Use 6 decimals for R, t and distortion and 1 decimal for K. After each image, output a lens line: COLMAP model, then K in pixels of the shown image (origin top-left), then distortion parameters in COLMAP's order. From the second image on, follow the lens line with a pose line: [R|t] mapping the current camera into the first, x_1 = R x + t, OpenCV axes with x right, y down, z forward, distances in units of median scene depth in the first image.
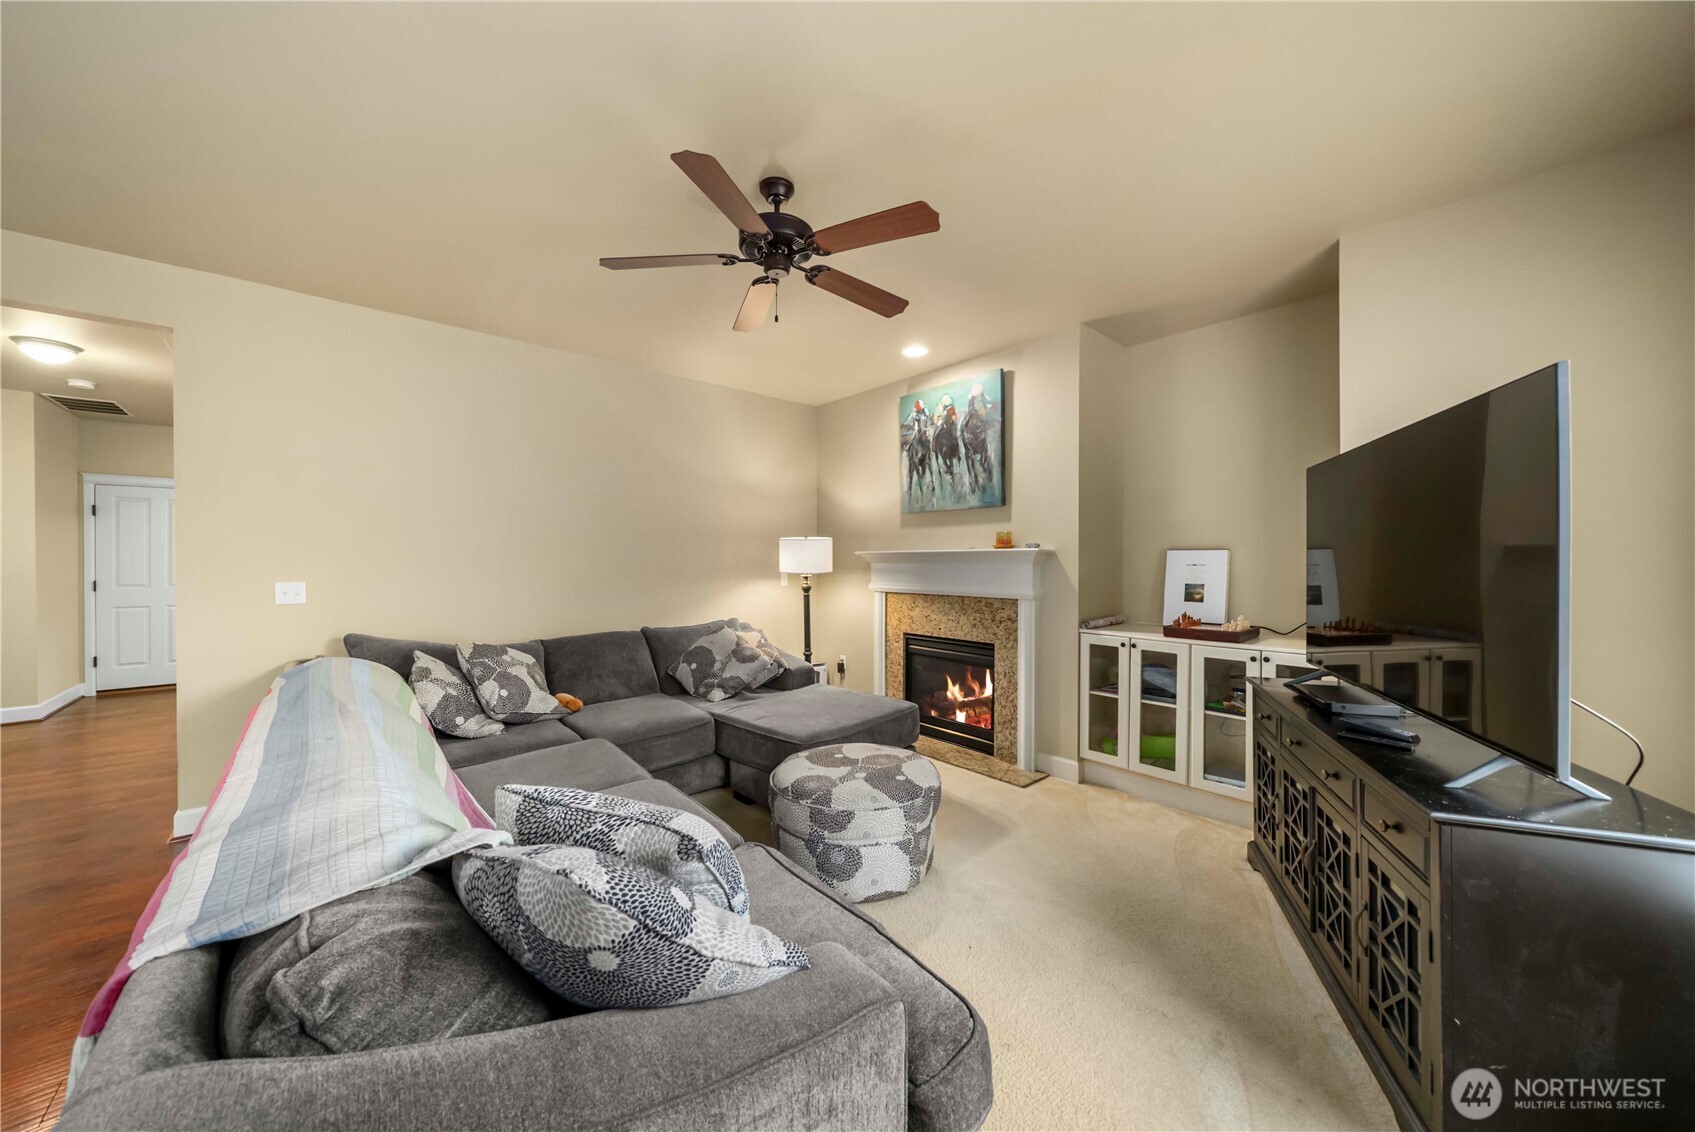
lens RADIAL K [[582.9, 0, 841.5], [0, 582.9, 564.1], [0, 0, 1]] dist [-0.002697, -0.000589]
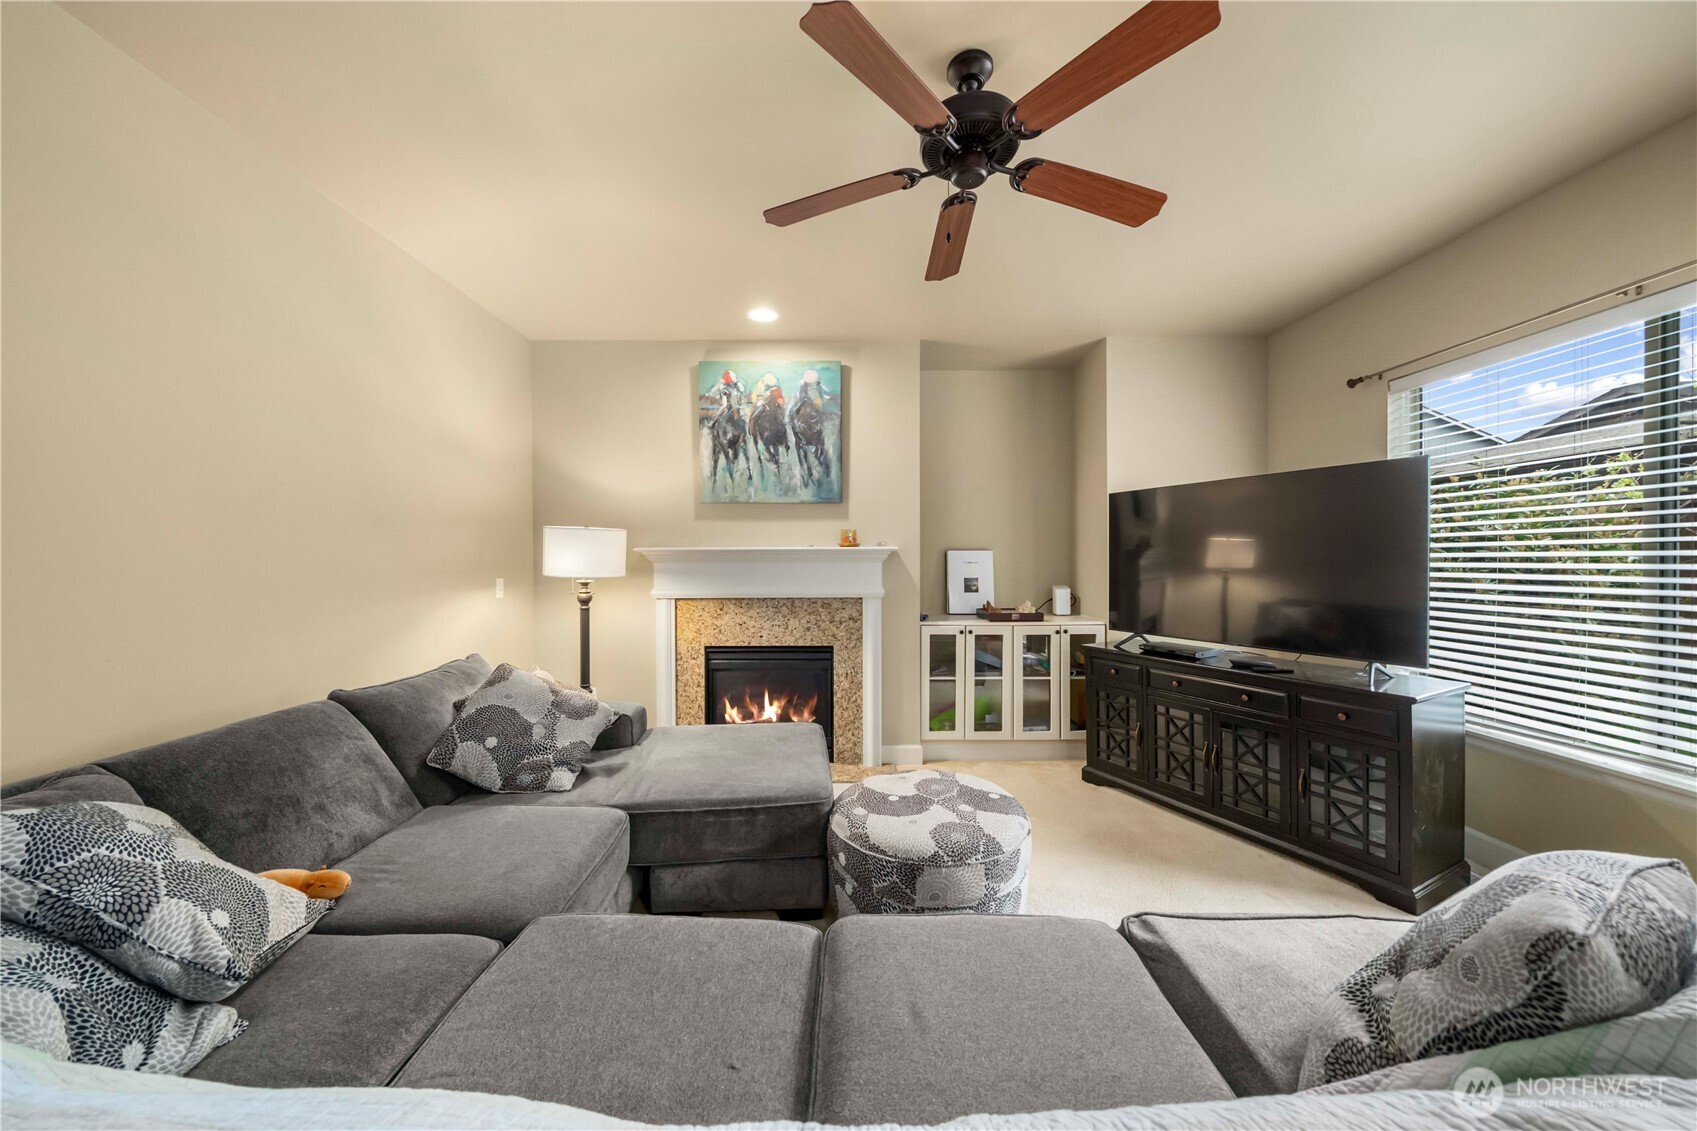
lens RADIAL K [[583.5, 0, 846.8], [0, 583.5, 565.0], [0, 0, 1]] dist [-0.002697, -0.000589]
pose [[0.659564, -0.008049, 0.751605, -0.436162], [0.007744, 0.999962, 0.003913, -0.000105], [-0.751608, 0.003239, 0.659602, 0.339705]]
